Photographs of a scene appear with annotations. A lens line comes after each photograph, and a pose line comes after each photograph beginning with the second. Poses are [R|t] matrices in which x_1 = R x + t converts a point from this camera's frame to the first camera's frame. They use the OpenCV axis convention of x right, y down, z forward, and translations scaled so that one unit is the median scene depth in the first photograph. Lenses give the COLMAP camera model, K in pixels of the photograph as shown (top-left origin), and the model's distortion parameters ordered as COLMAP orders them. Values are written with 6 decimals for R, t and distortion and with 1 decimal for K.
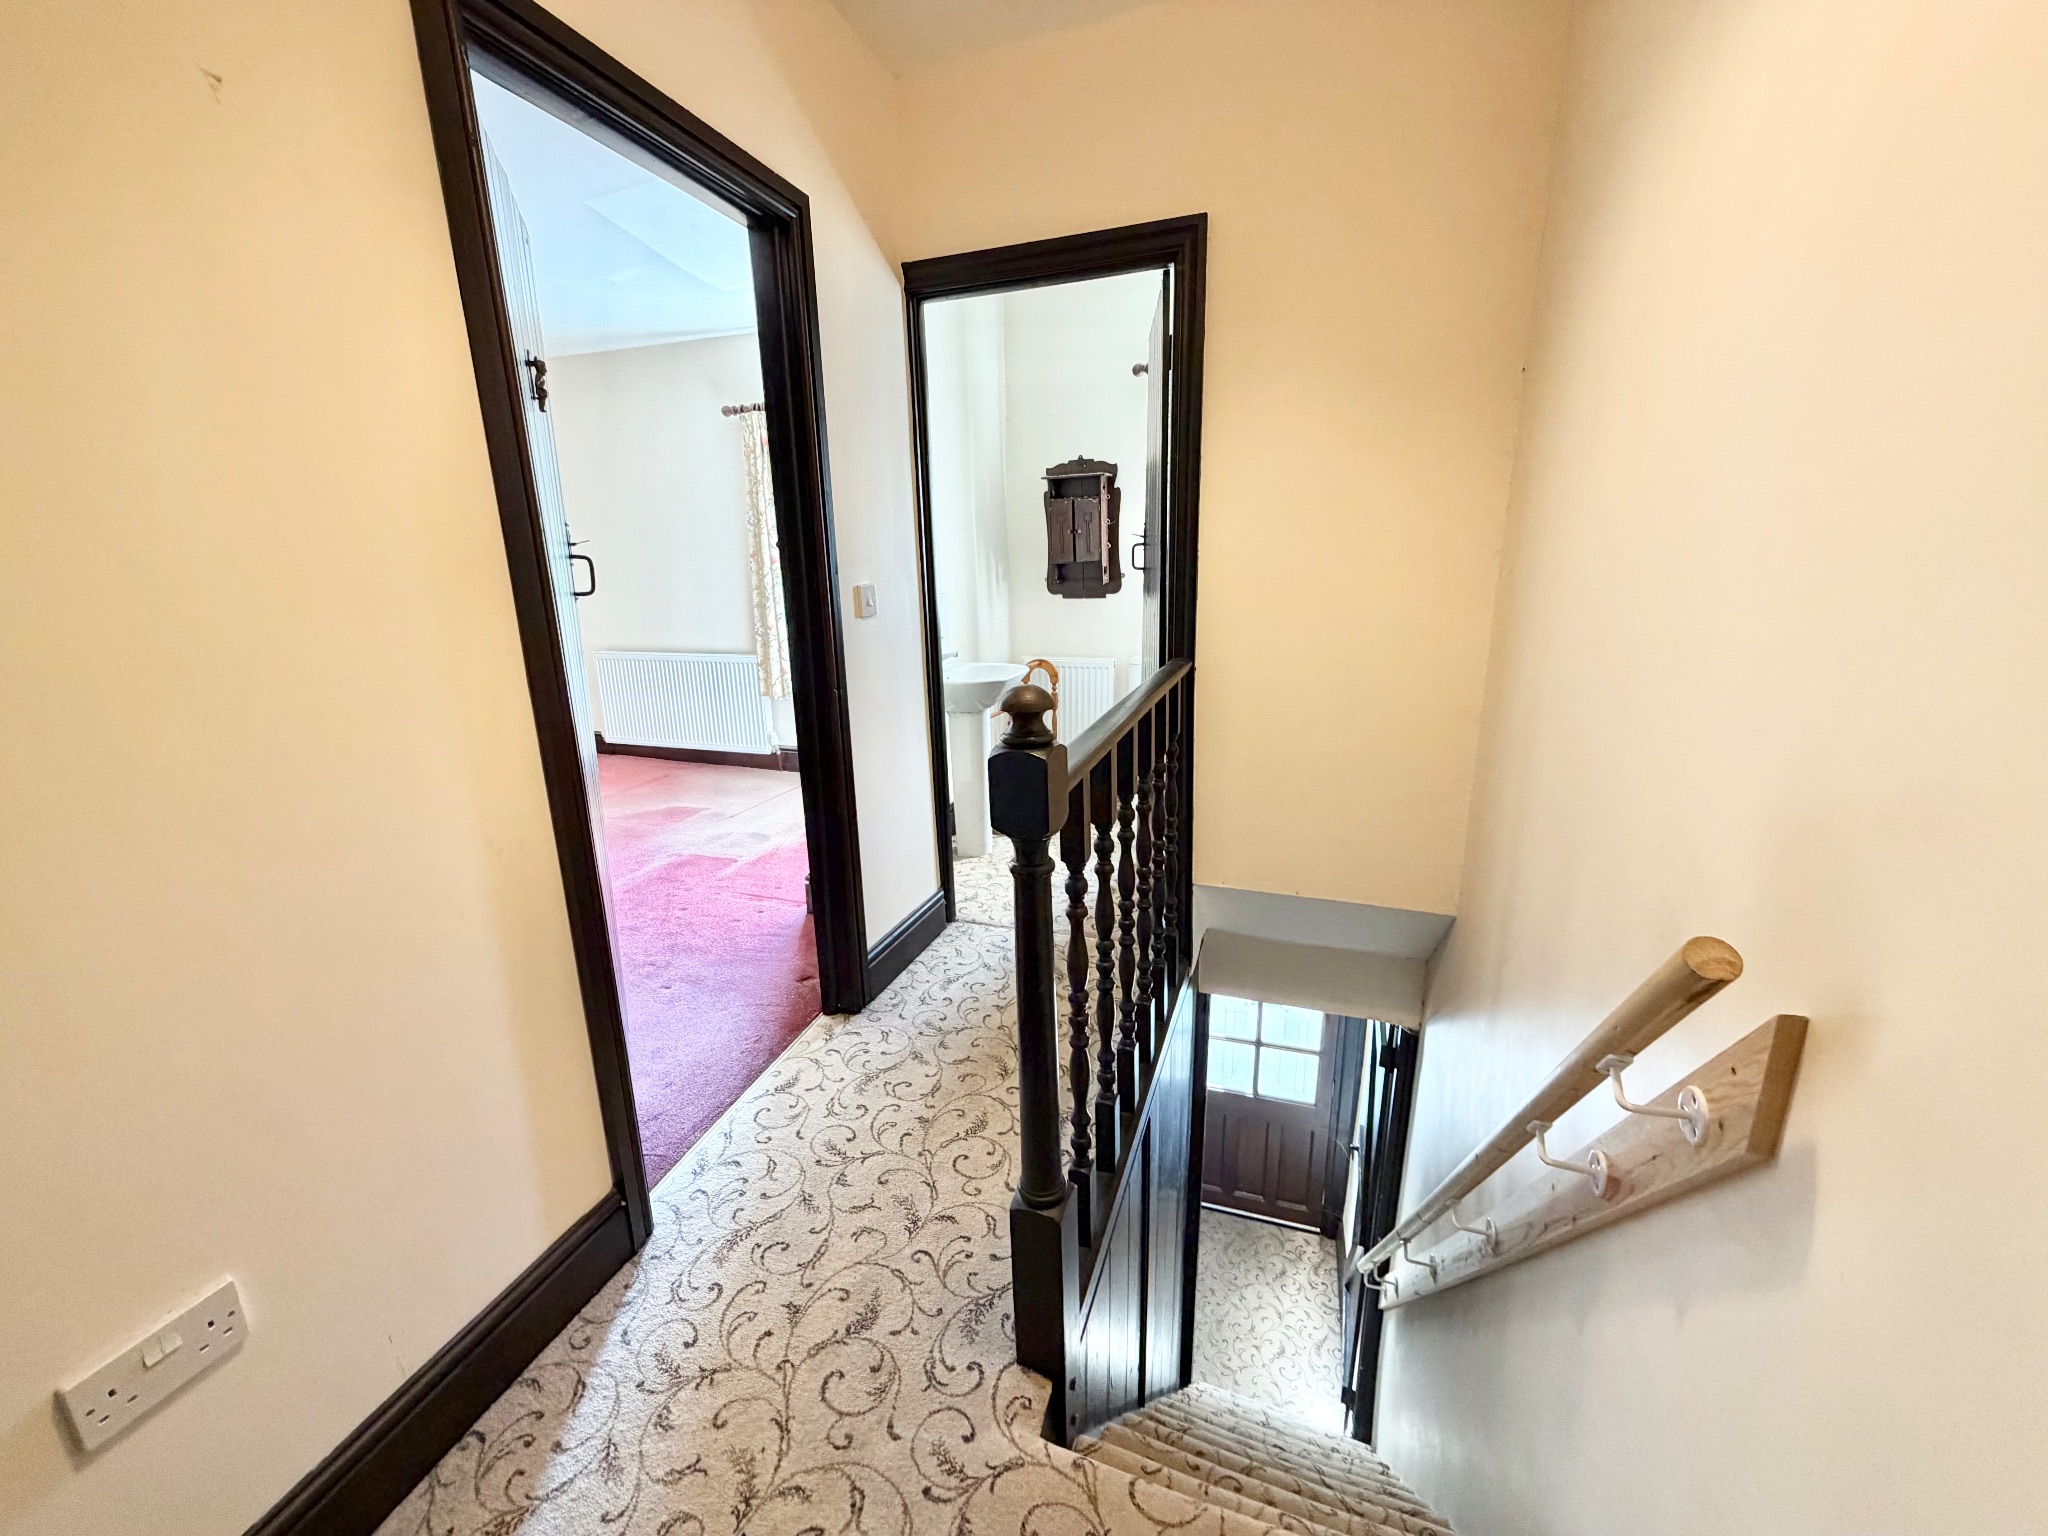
lens RADIAL K [[818.6, 0, 1018.8], [0, 818.6, 773.8], [0, 0, 1]] dist [-0.000057, -0.000112]
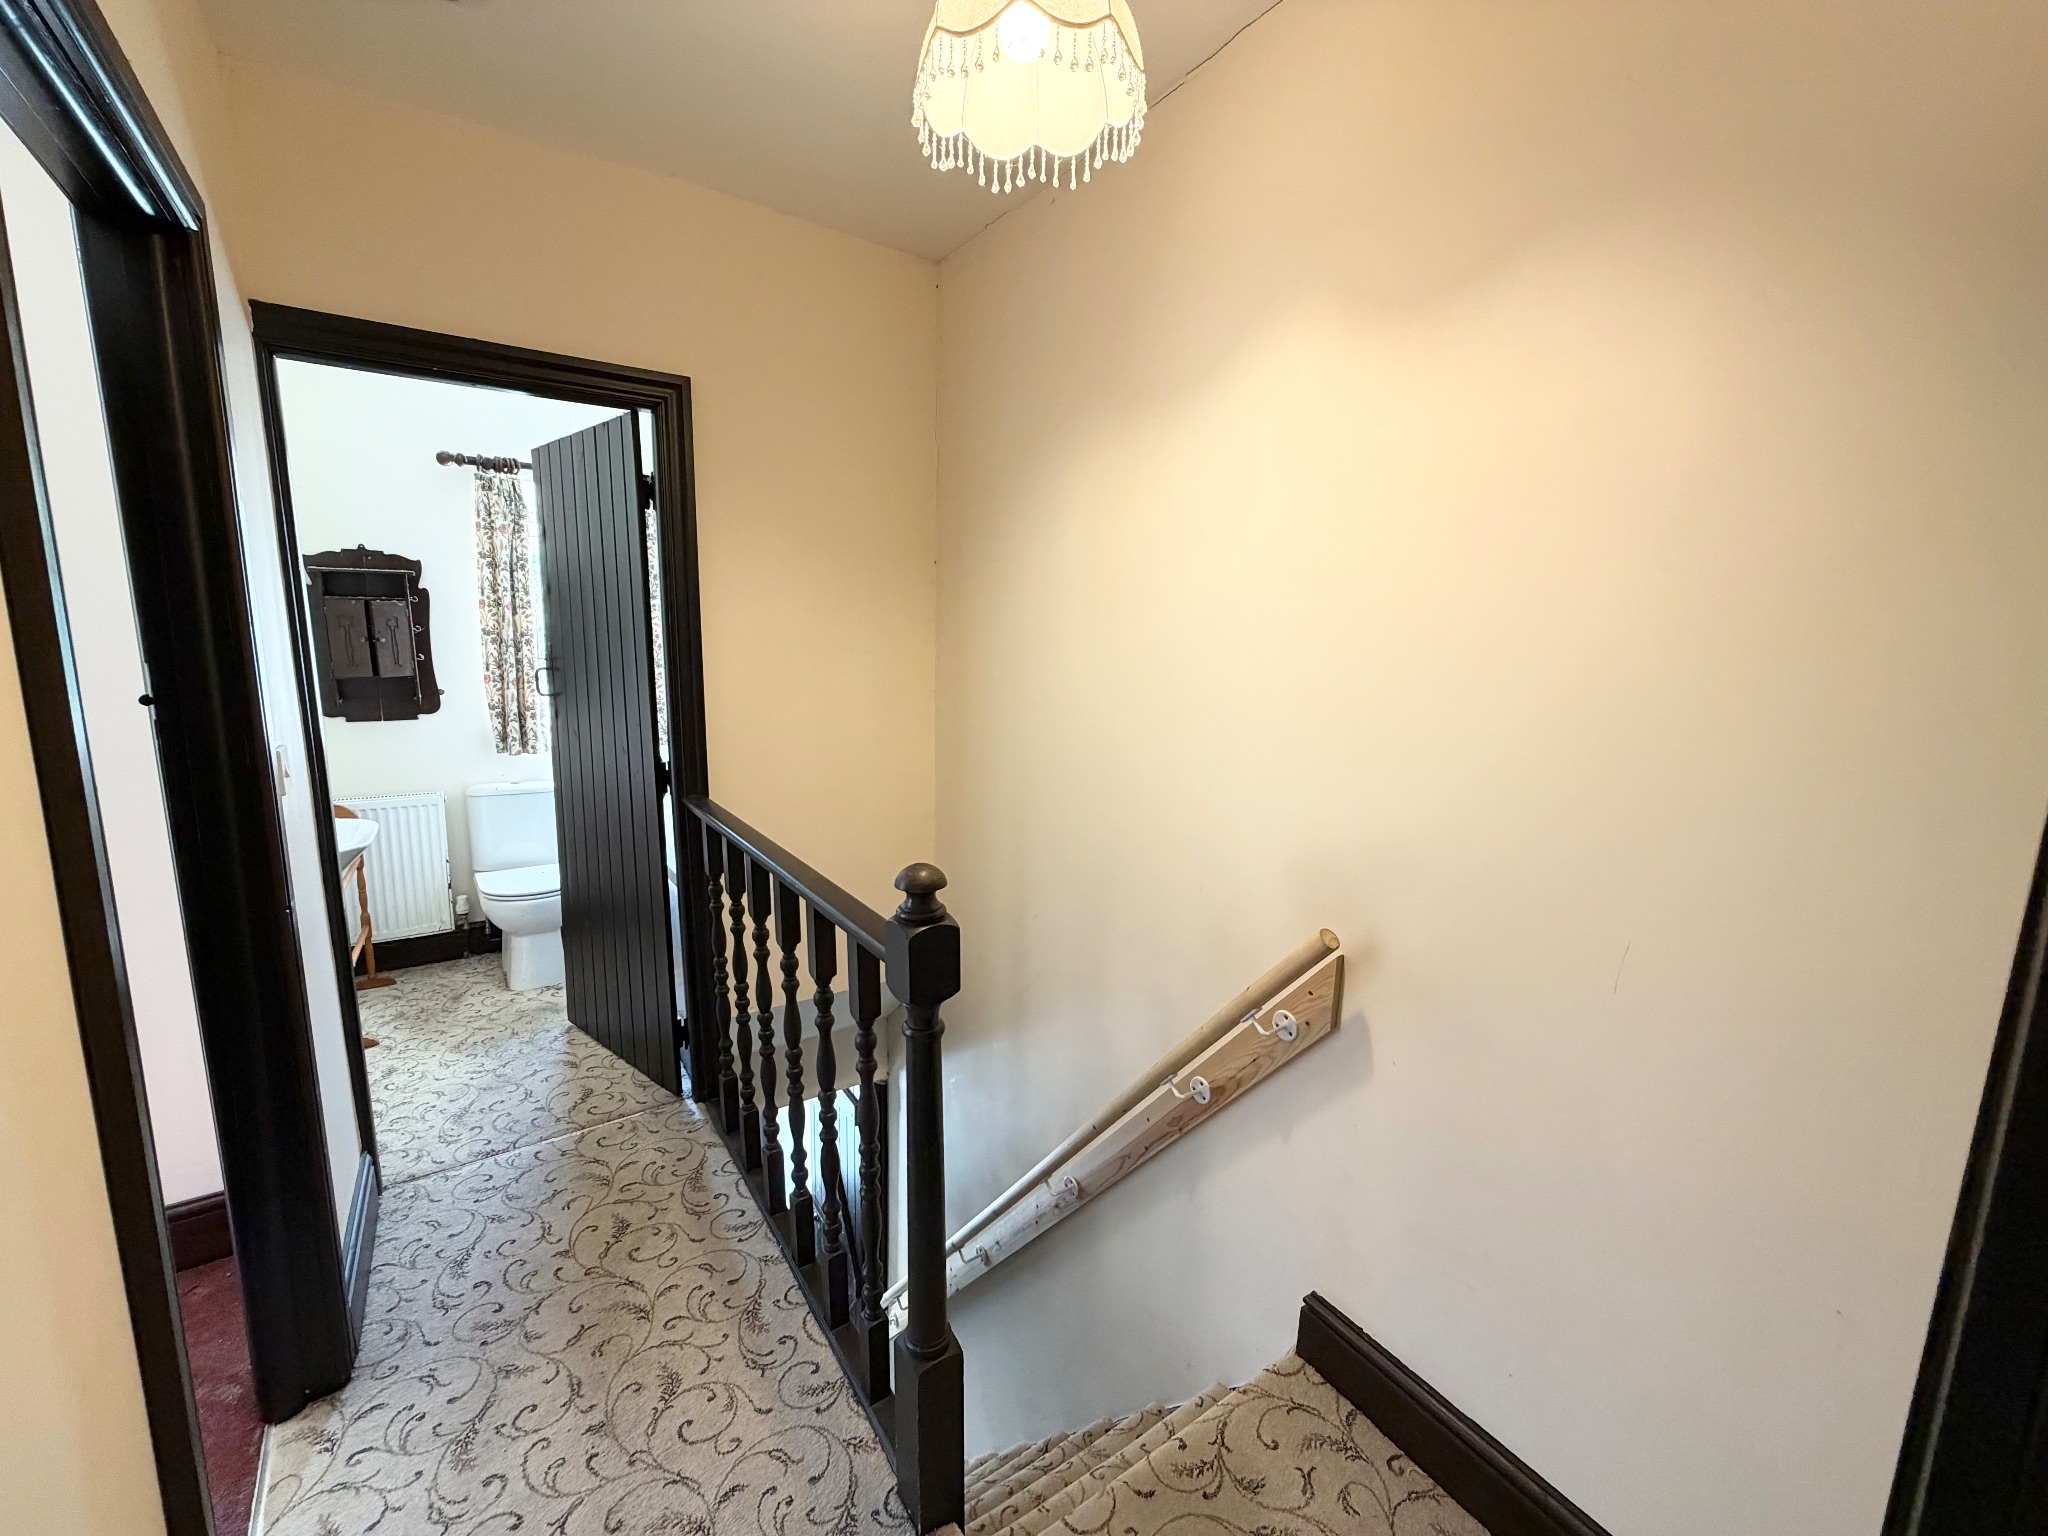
lens RADIAL K [[818.6, 0, 1022.8], [0, 818.6, 773.4], [0, 0, 1]] dist [-0.000057, -0.000112]
pose [[0.583472, -0.101539, 0.805761, -0.431582], [0.178983, 0.983836, -0.005626, -0.109217], [-0.792165, 0.147500, 0.592214, 0.122770]]
